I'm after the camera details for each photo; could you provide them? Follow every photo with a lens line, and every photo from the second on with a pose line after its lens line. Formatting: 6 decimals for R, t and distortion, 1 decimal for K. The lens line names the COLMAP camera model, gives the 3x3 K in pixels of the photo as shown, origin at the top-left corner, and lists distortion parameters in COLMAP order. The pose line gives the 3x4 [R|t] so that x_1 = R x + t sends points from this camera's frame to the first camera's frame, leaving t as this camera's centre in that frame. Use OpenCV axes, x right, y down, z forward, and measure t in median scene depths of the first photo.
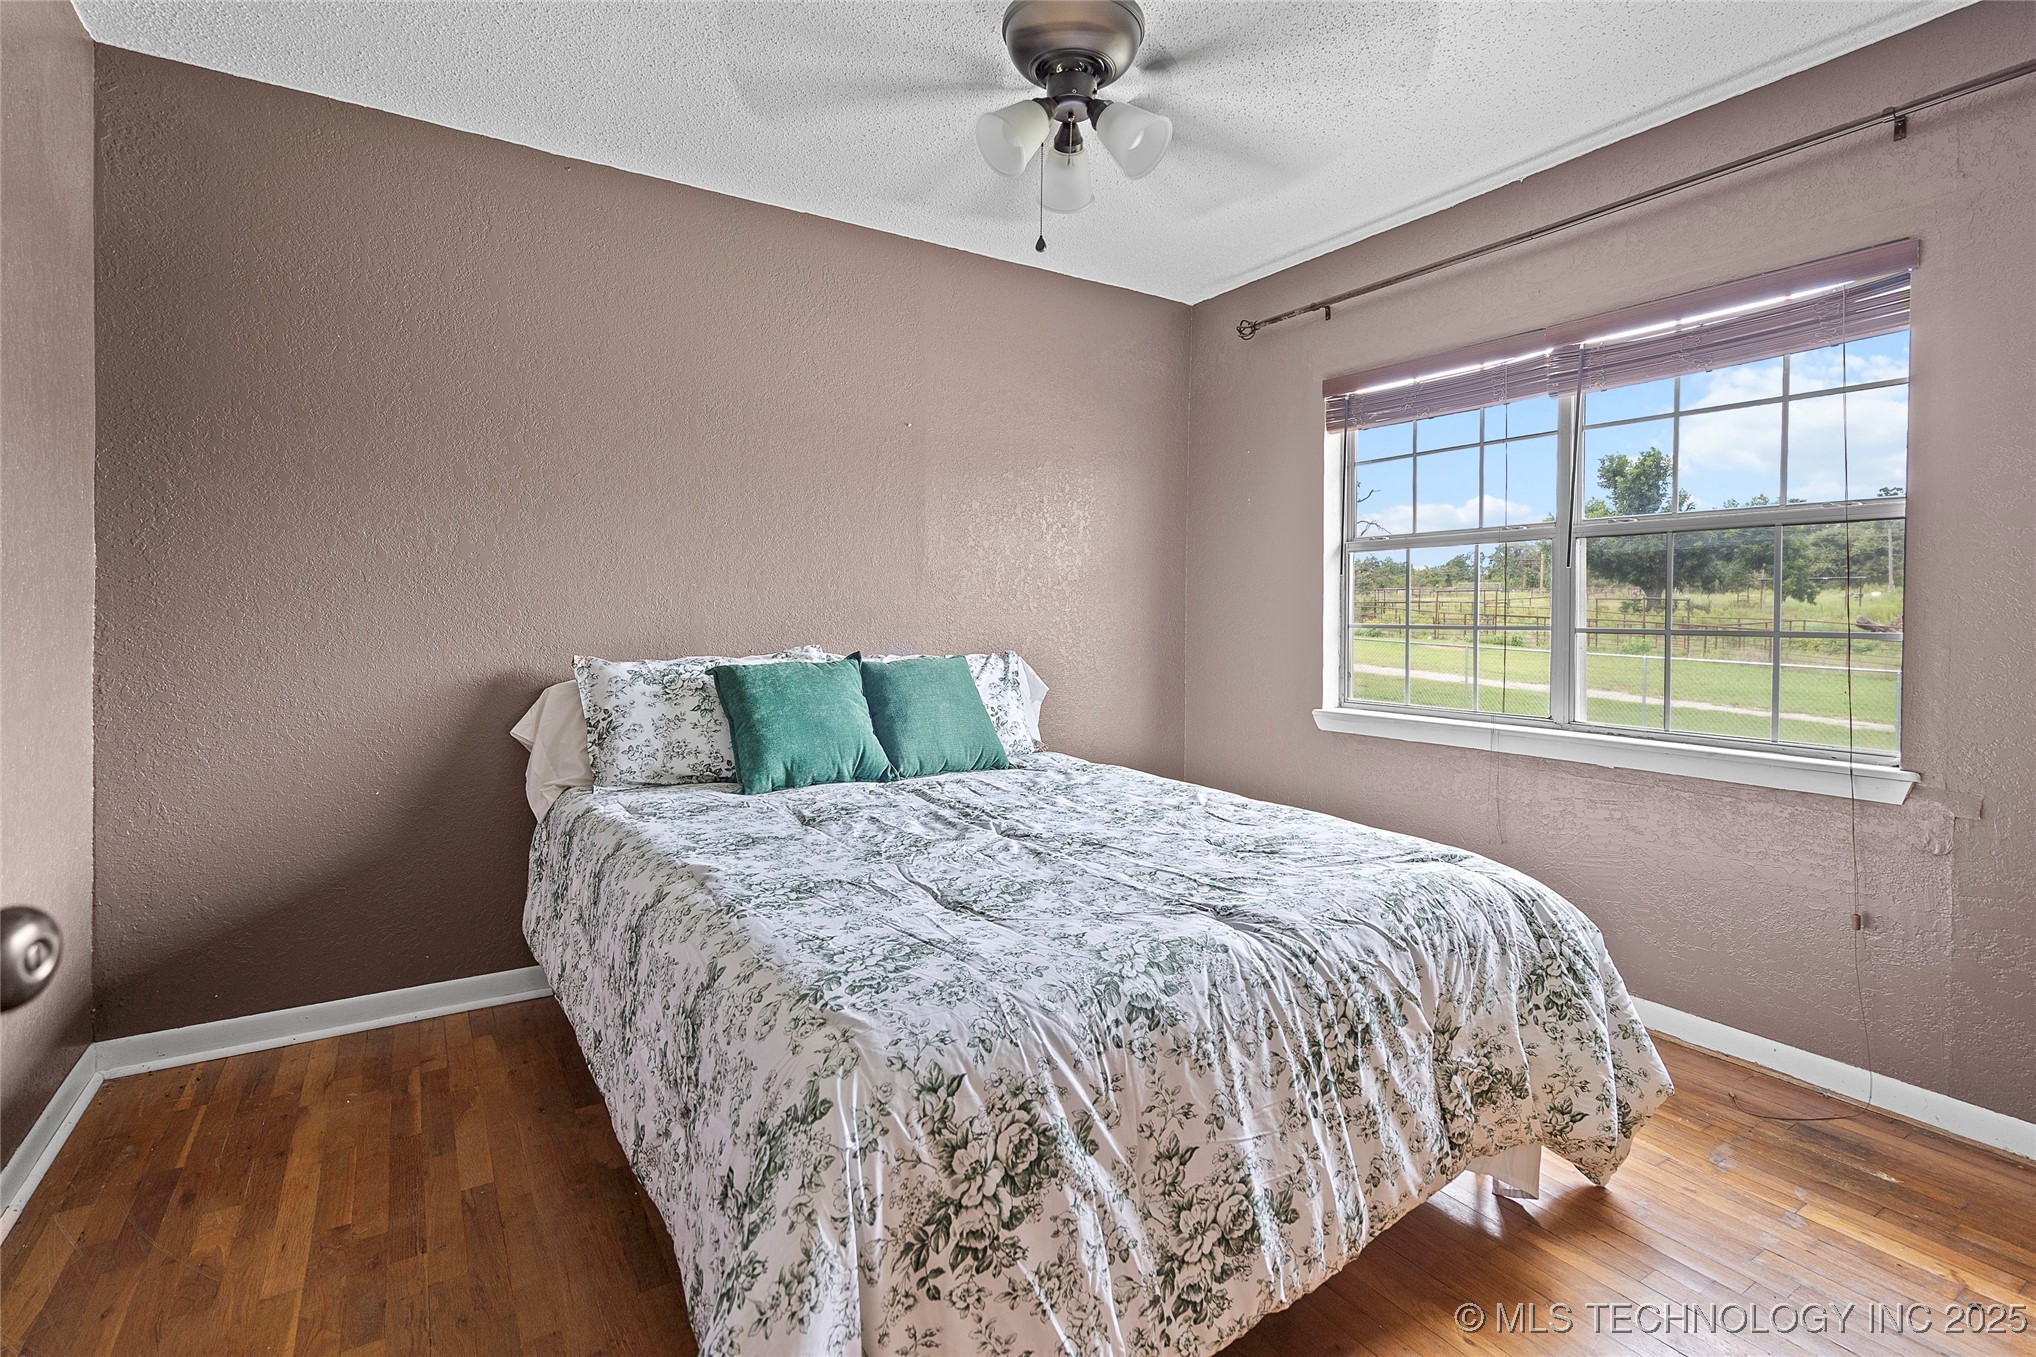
lens RADIAL K [[961.6, 0, 1016.3], [0, 961.6, 625.6], [0, 0, 1]] dist [-0.002374, 0.000050]
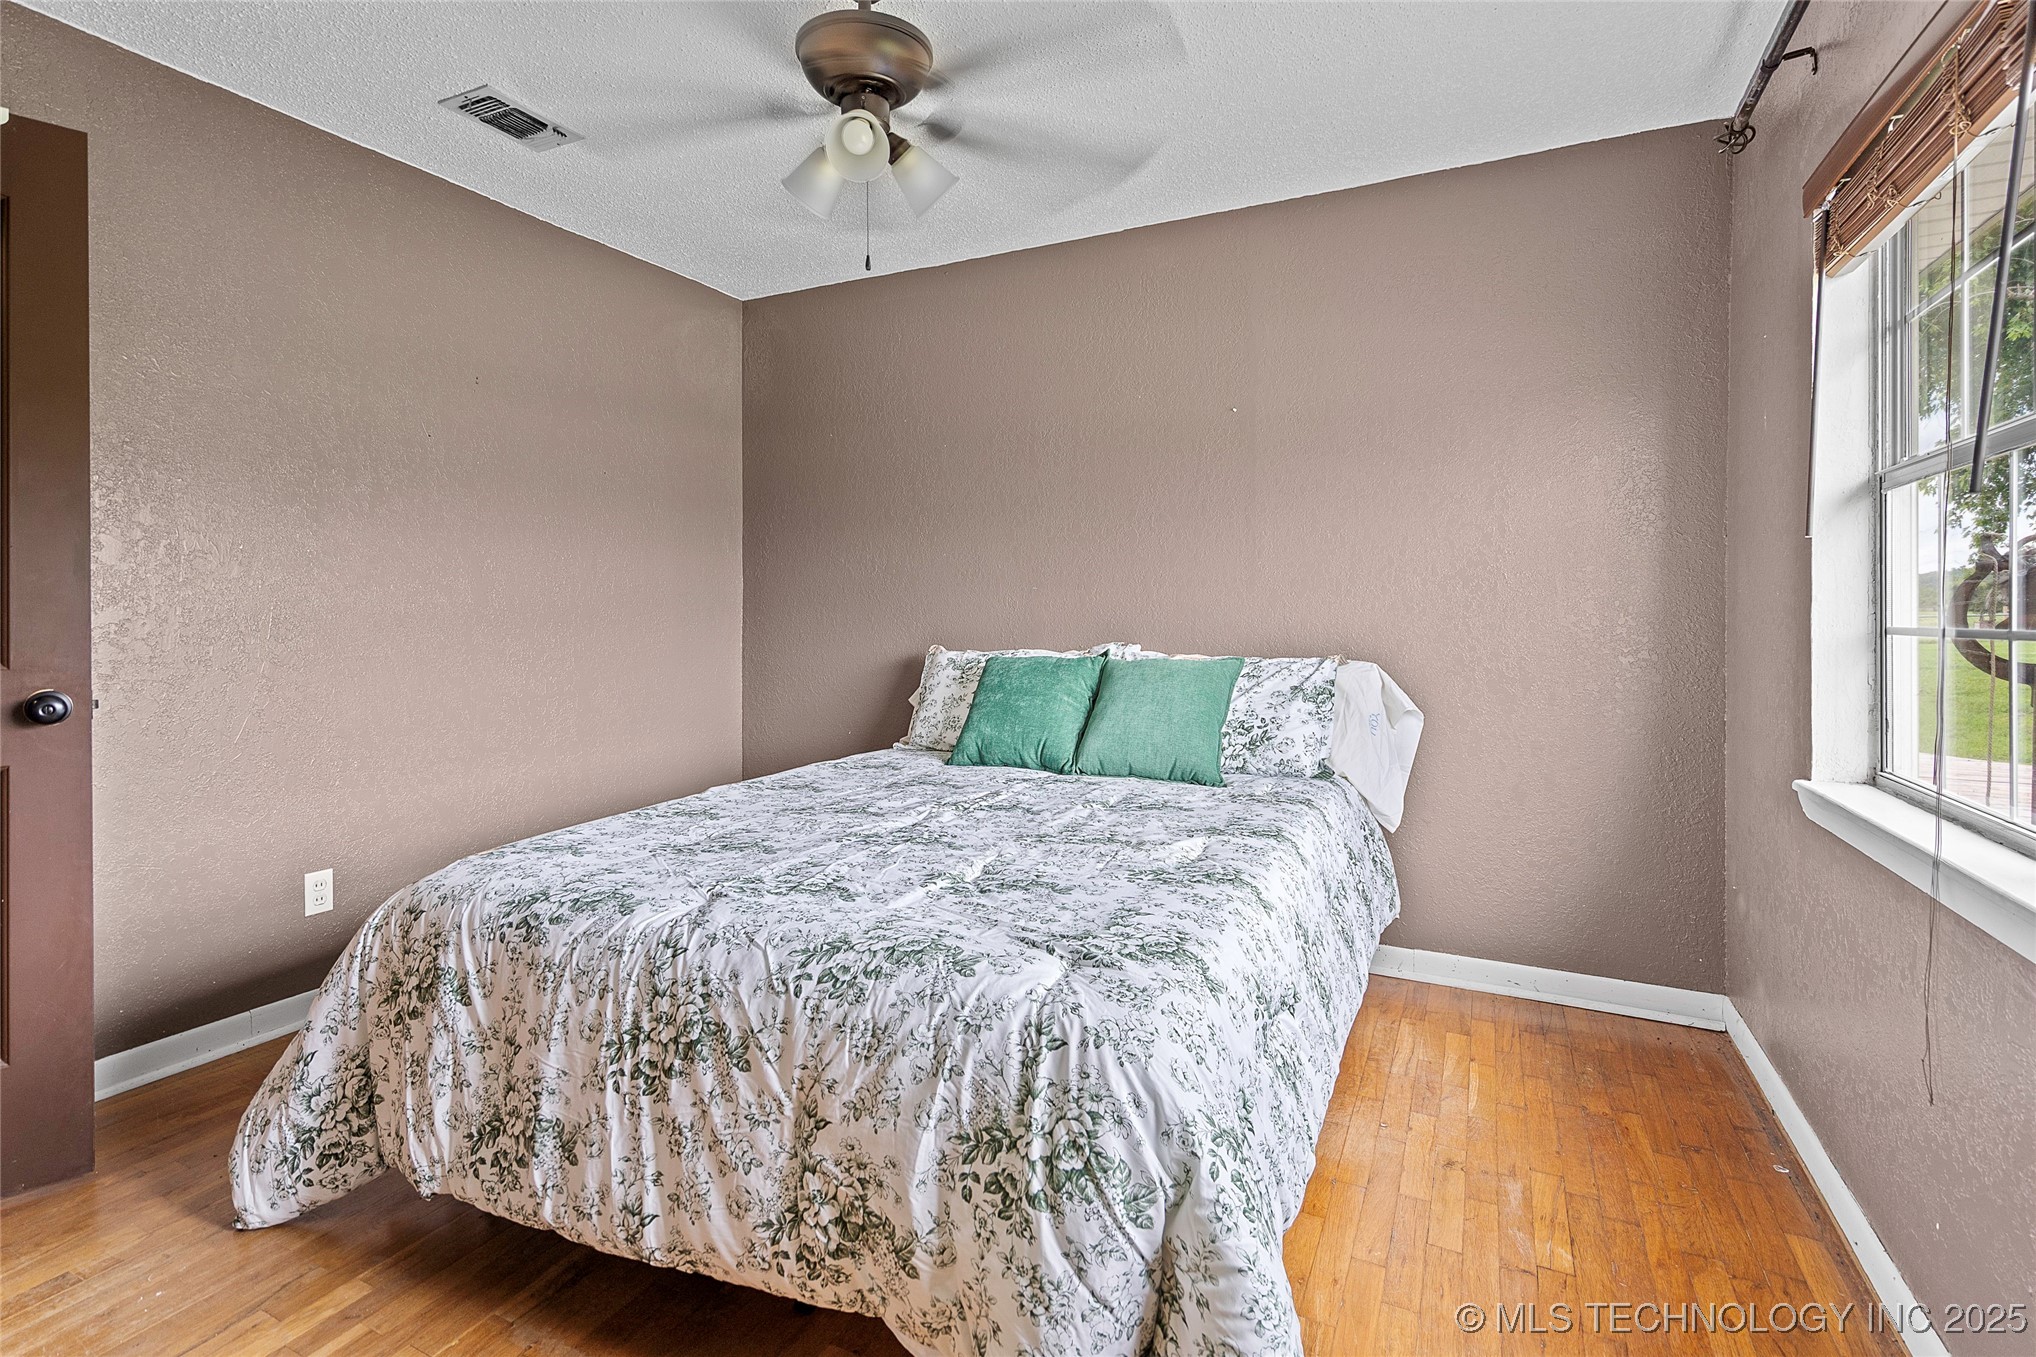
lens RADIAL K [[961.6, 0, 1016.3], [0, 961.6, 625.6], [0, 0, 1]] dist [-0.002374, 0.000050]
pose [[0.516122, 0.007069, -0.856486, 1.229513], [-0.009049, 0.999955, 0.002800, -0.000393], [0.856467, 0.006305, 0.516163, 0.717765]]
